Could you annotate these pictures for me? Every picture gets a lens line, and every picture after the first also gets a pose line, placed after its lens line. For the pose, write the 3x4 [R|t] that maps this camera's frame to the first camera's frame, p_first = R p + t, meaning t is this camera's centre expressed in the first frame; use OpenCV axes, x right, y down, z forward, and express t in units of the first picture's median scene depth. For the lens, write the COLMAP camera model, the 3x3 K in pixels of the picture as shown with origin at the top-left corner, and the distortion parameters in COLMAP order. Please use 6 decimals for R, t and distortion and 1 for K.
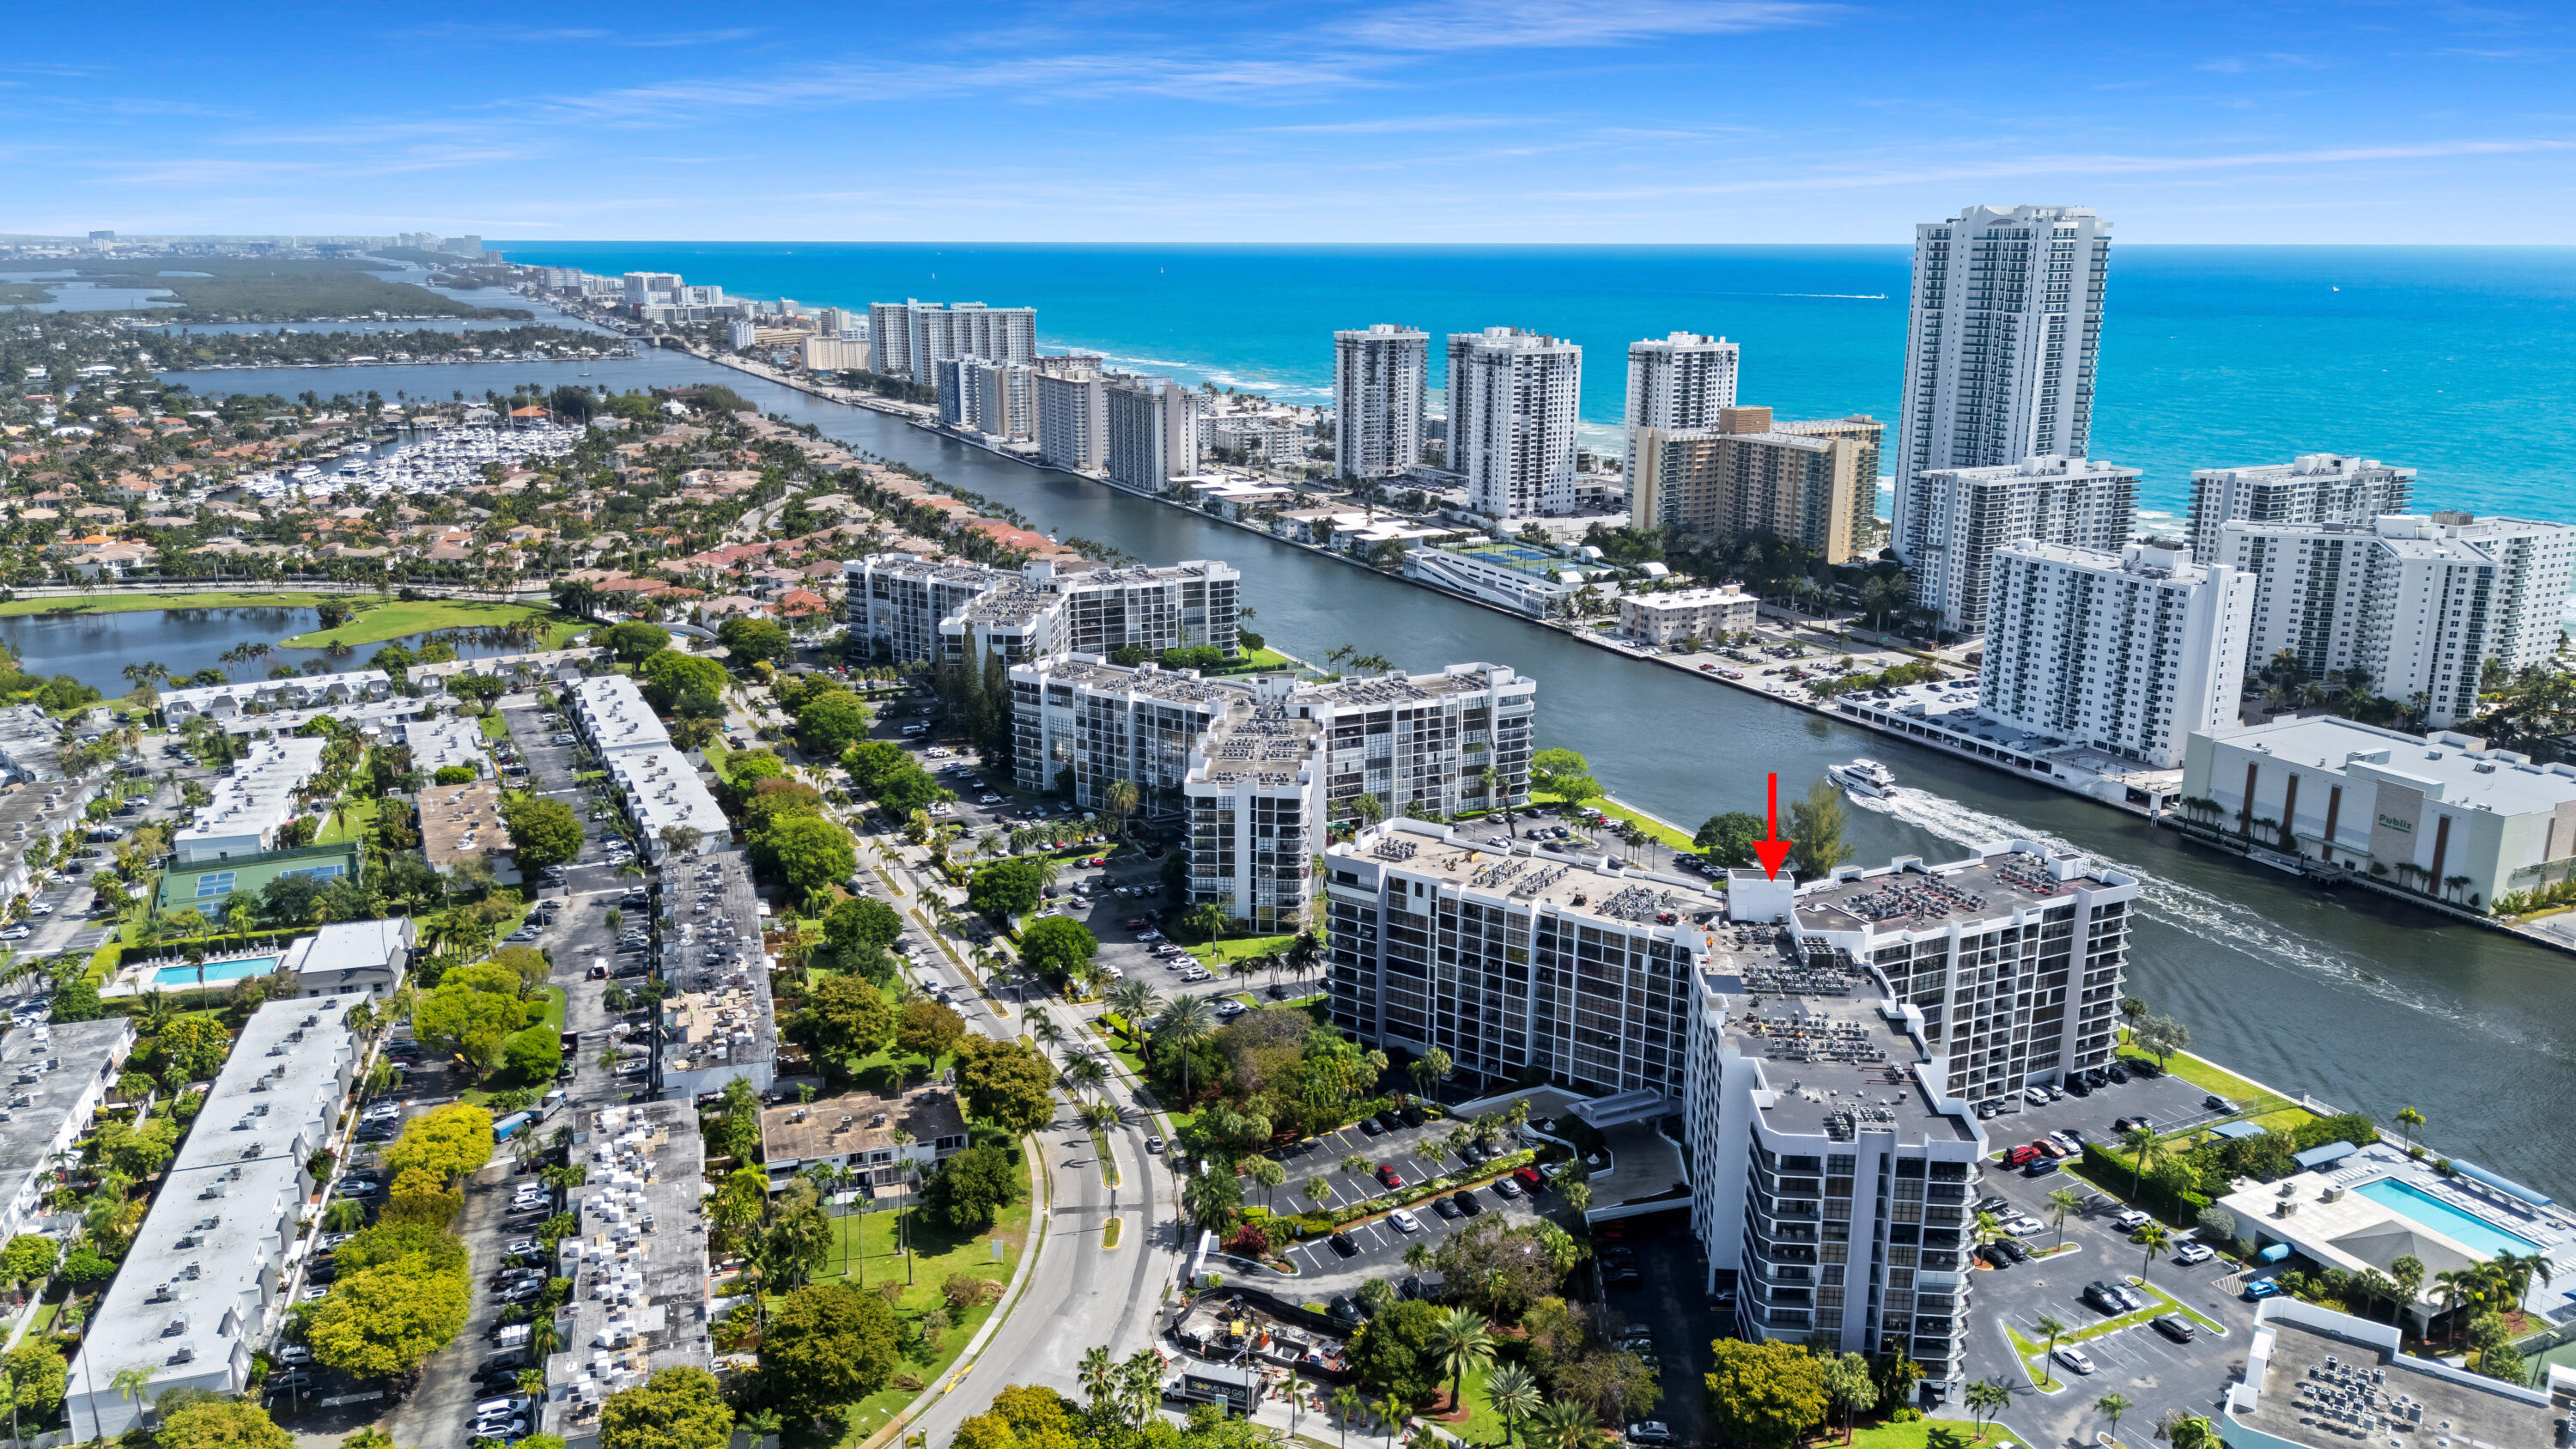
lens RADIAL K [[1888.9, 0, 1283.0], [0, 1888.9, 726.6], [0, 0, 1]] dist [0.094943, -0.118957]
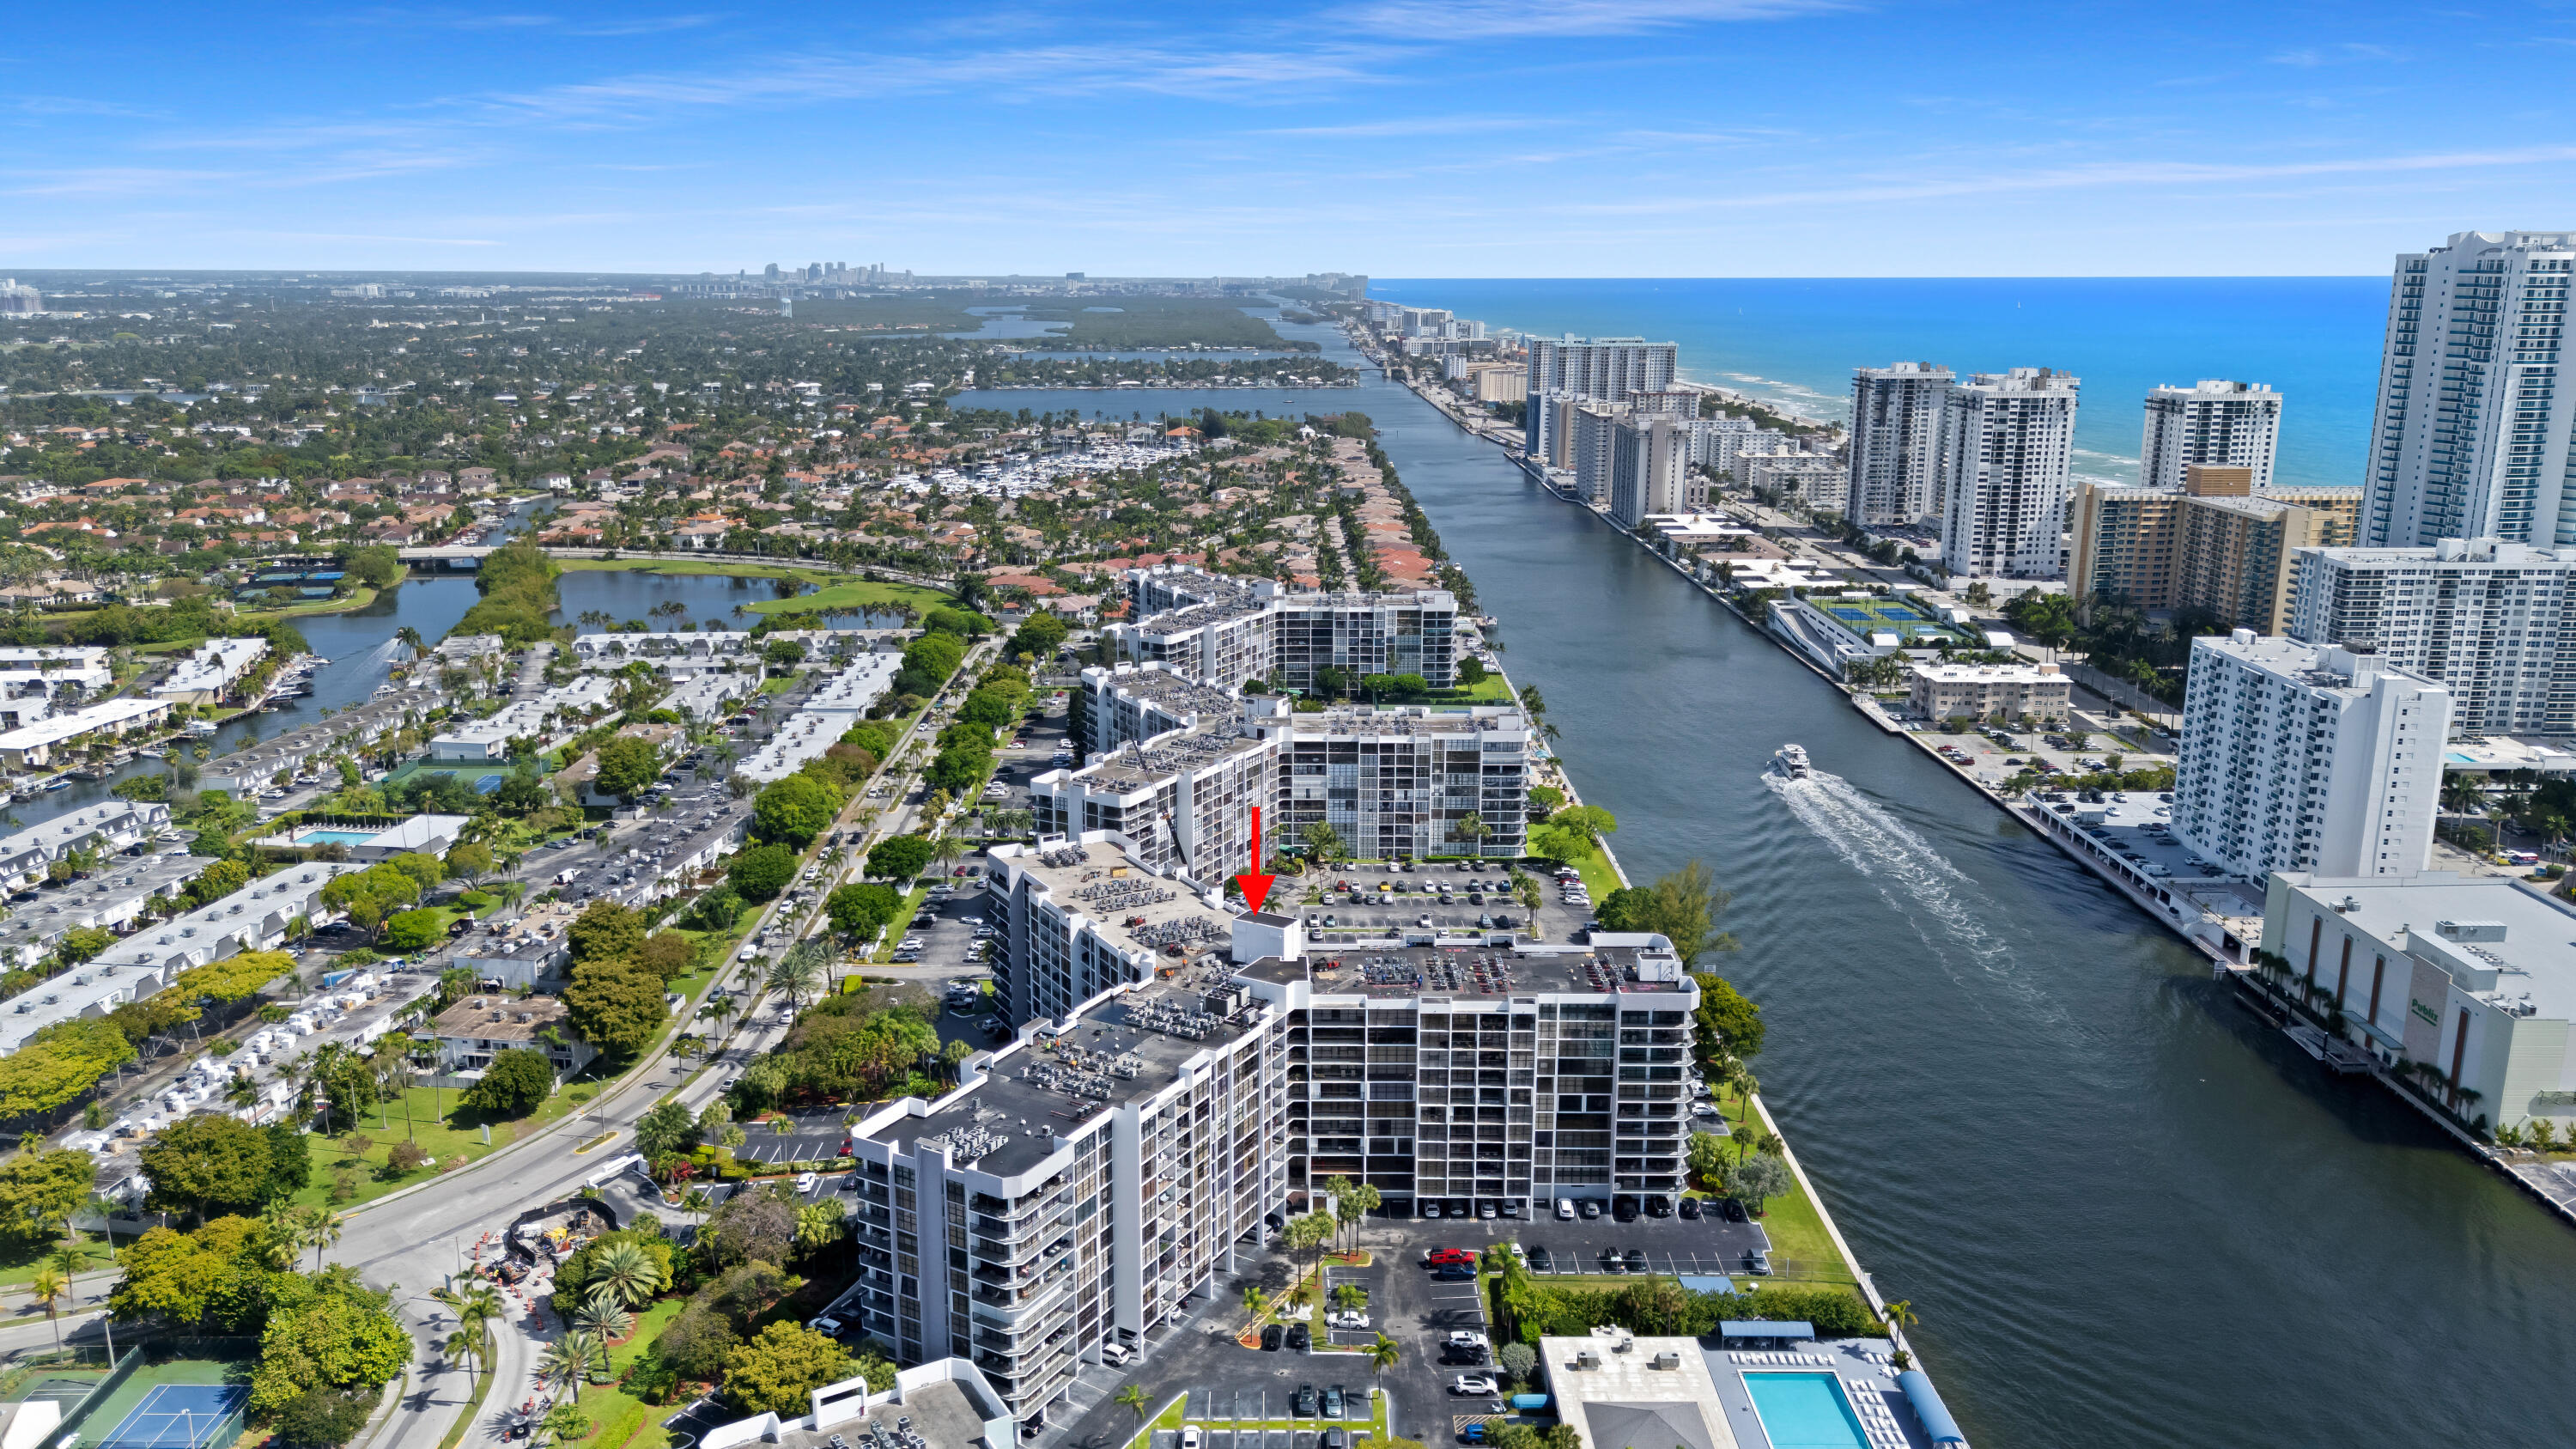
lens RADIAL K [[1888.9, 0, 1283.0], [0, 1888.9, 726.6], [0, 0, 1]] dist [0.094943, -0.118957]
pose [[0.901930, 0.101036, -0.419898, 0.418877], [-0.108388, 0.994088, 0.006382, -0.017939], [0.418060, 0.039756, 0.907549, 0.073313]]
